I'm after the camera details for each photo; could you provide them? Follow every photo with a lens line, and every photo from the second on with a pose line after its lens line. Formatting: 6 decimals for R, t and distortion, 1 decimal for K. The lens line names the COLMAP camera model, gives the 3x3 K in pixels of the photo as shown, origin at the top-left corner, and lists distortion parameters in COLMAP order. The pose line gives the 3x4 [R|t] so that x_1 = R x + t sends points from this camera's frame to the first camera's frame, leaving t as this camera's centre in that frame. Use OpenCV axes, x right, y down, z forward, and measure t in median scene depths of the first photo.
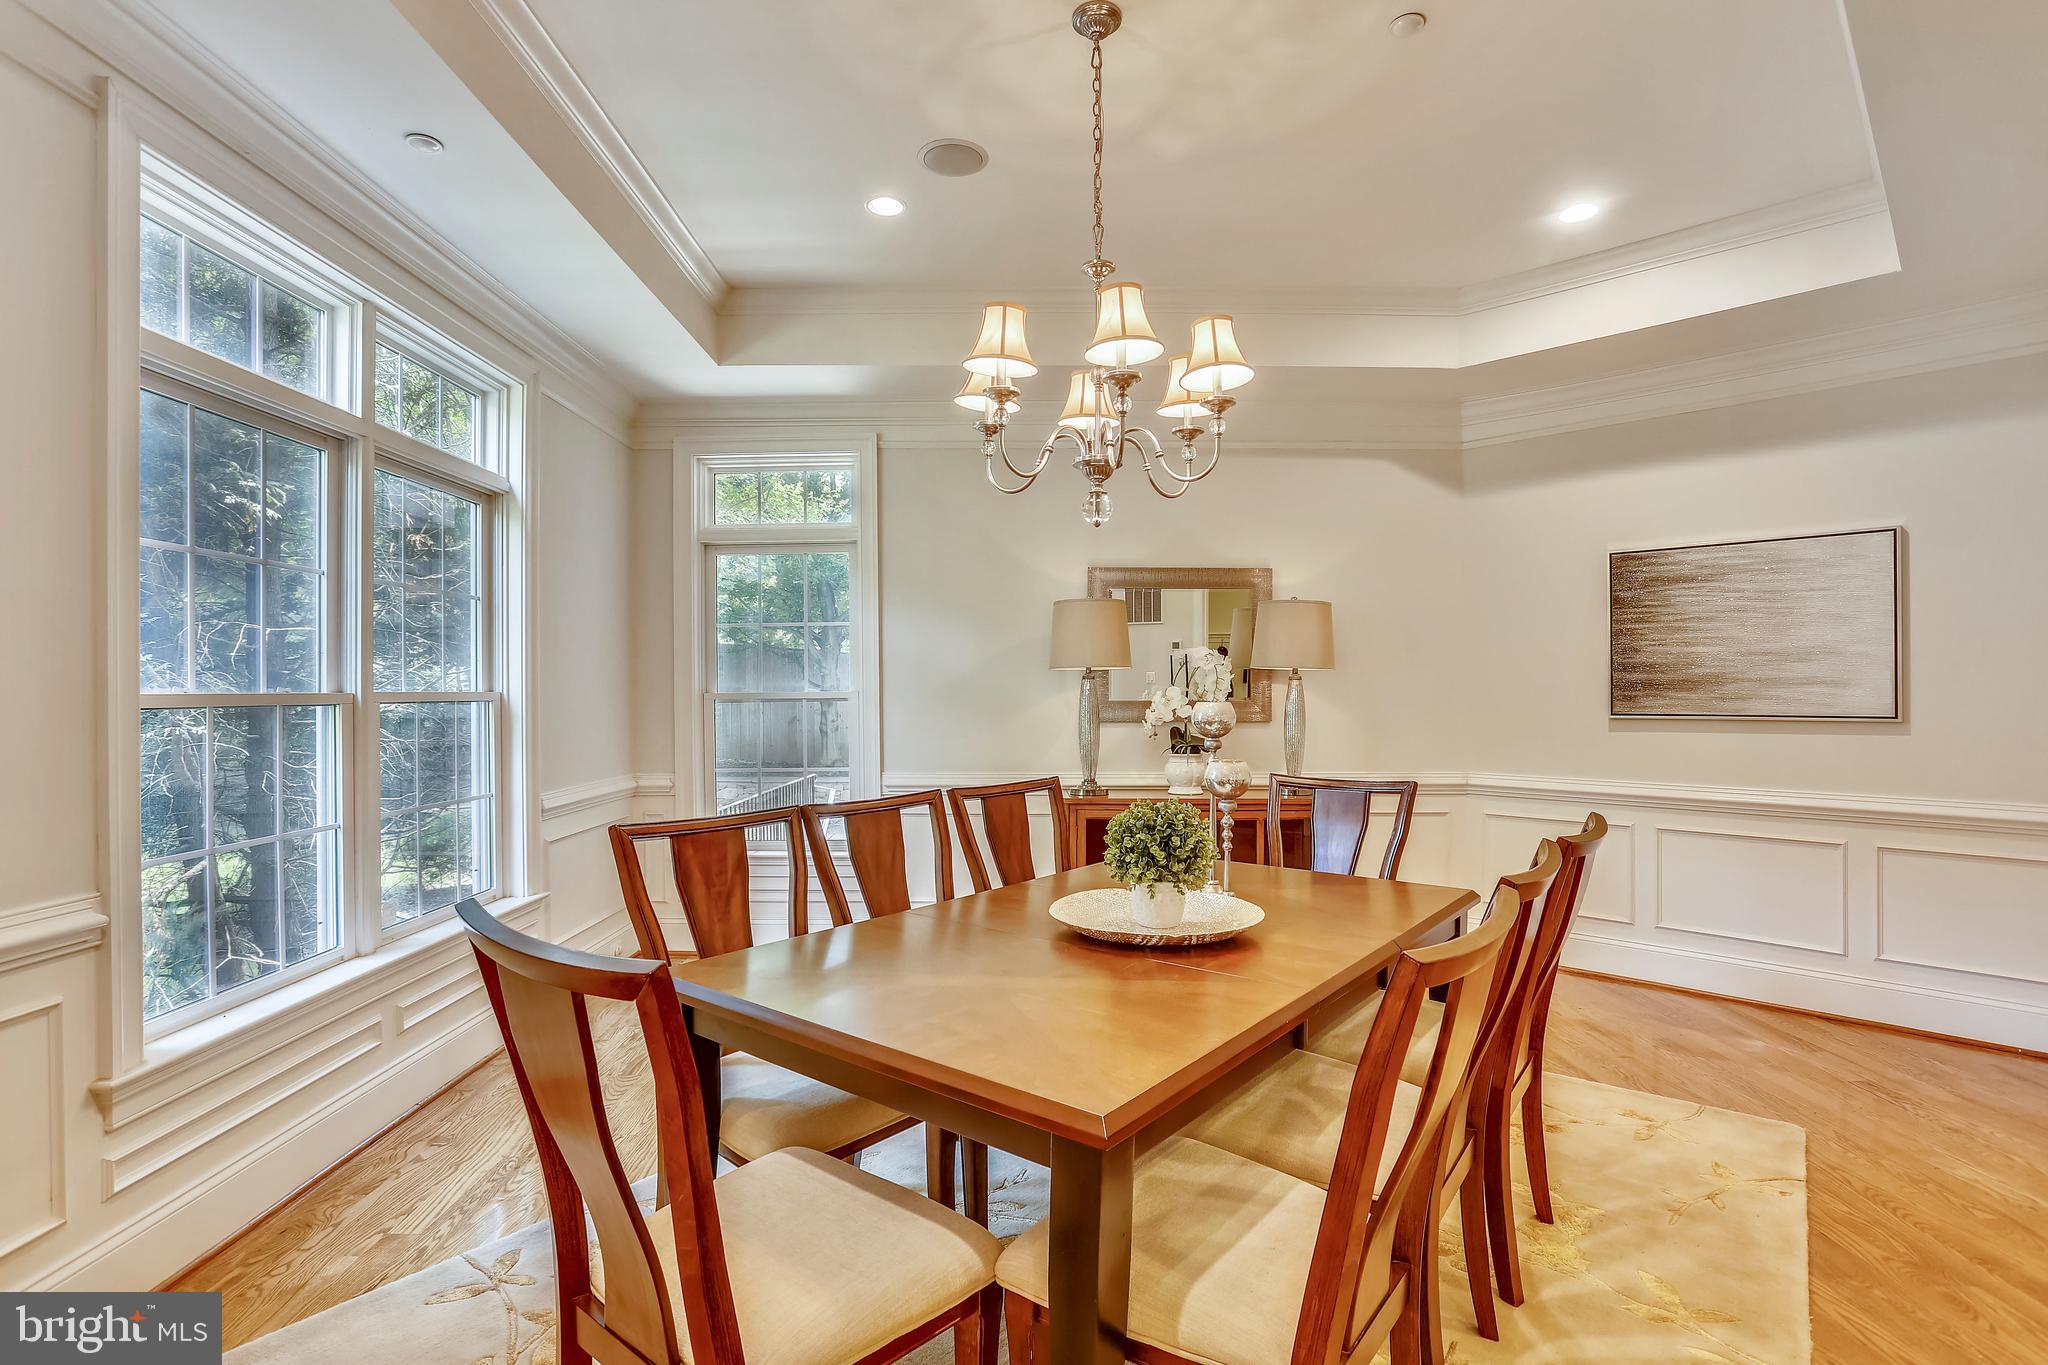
lens RADIAL K [[991.2, 0, 1002.5], [0, 991.2, 682.8], [0, 0, 1]] dist [-0.071337, 0.031827]
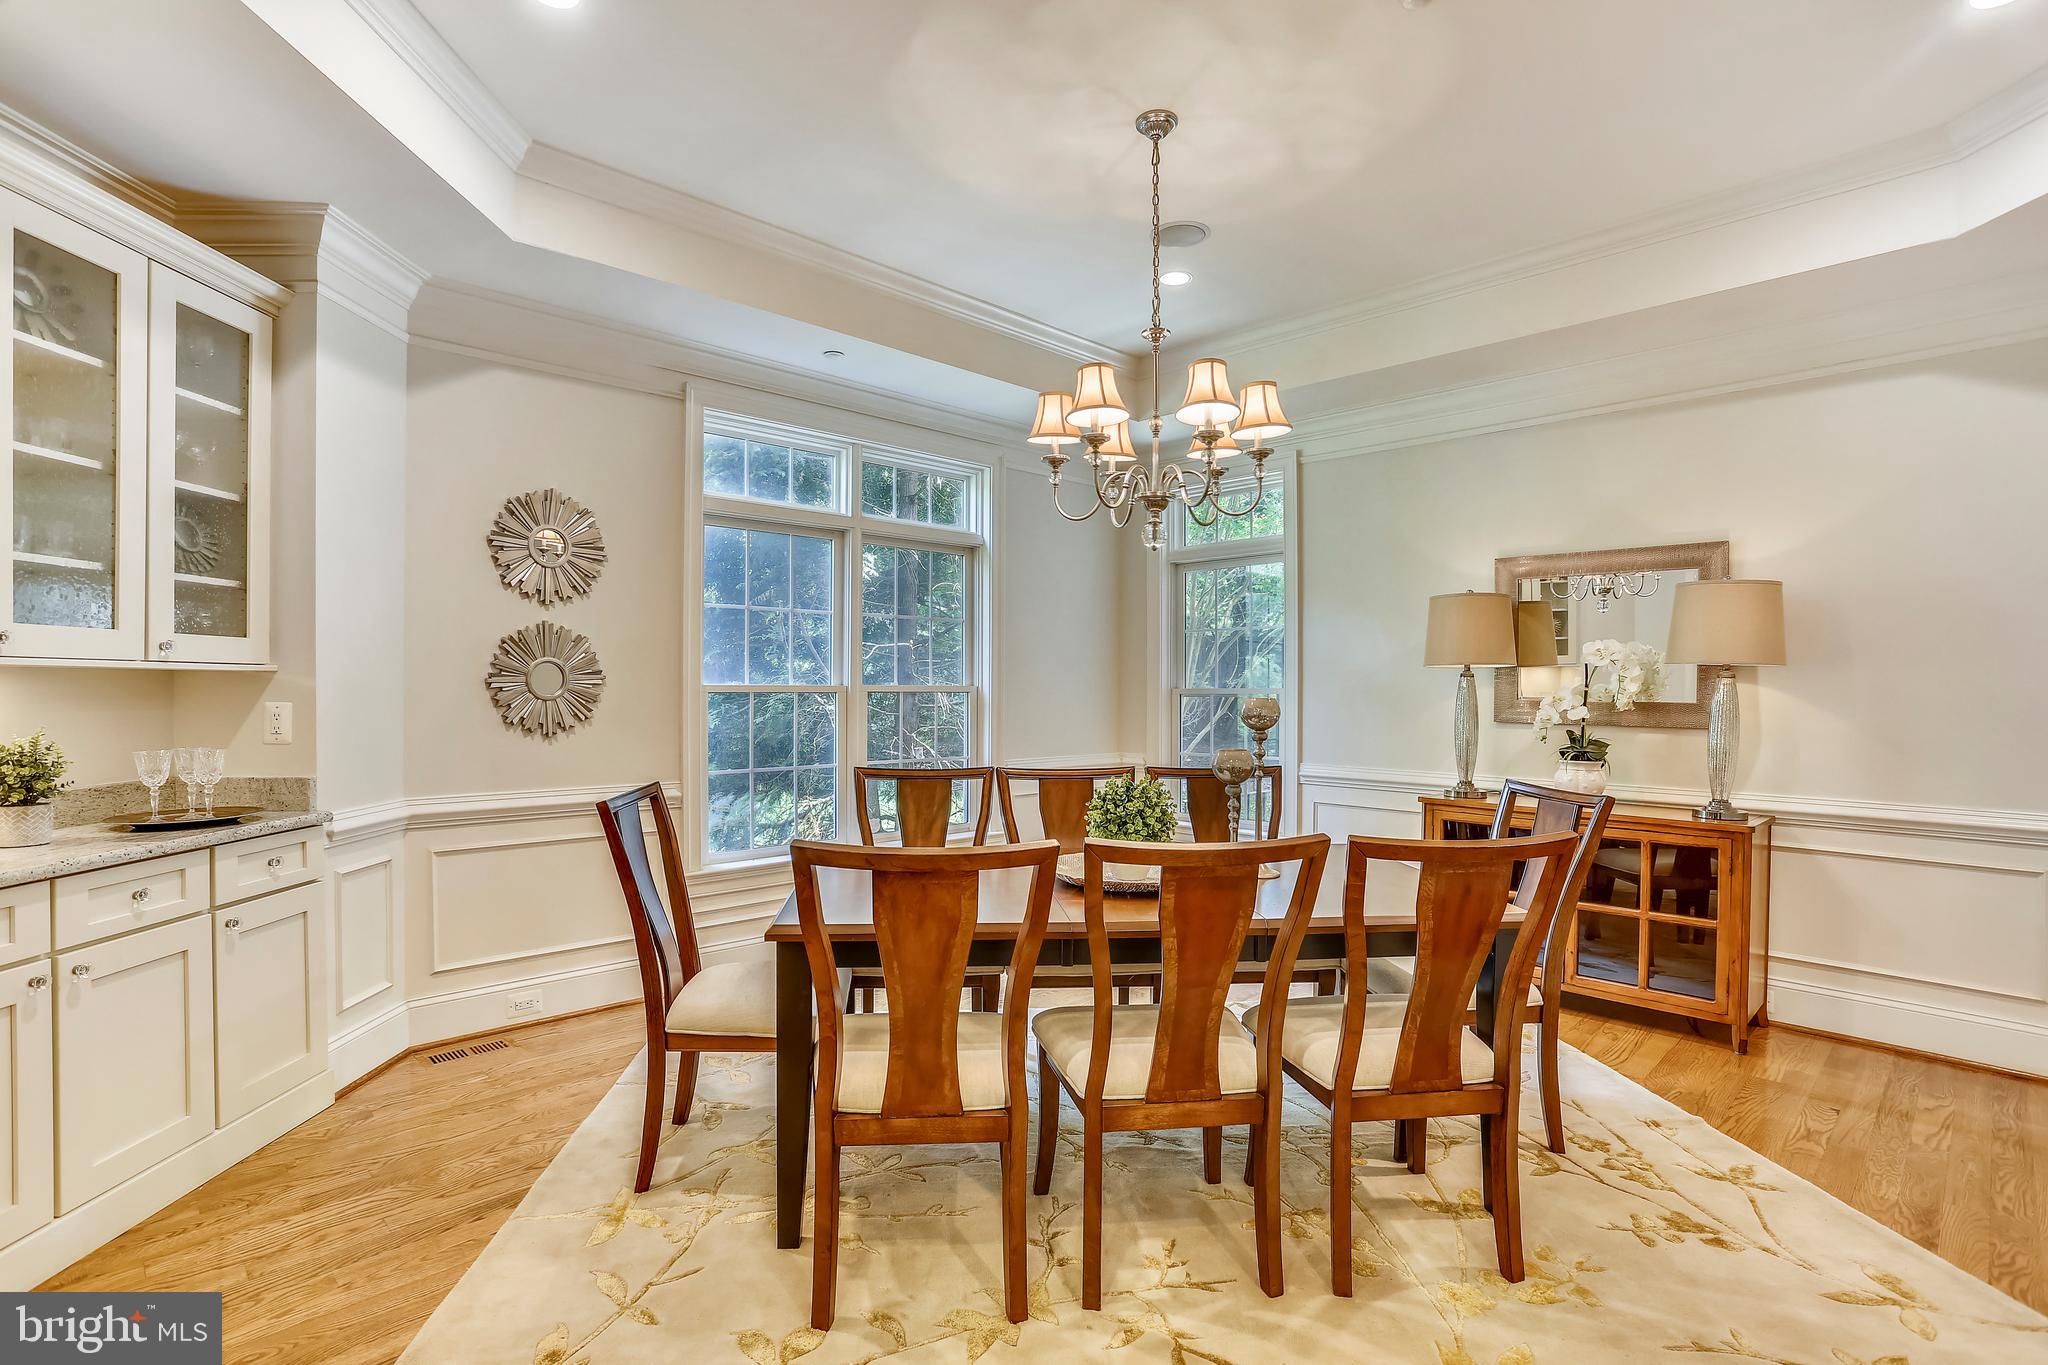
lens RADIAL K [[991.2, 0, 1002.5], [0, 991.2, 682.8], [0, 0, 1]] dist [-0.071337, 0.031827]
pose [[0.695193, 0.003546, -0.718815, 0.785708], [-0.001771, 0.999993, 0.003221, -0.000572], [0.718821, -0.000966, 0.695194, 0.029619]]
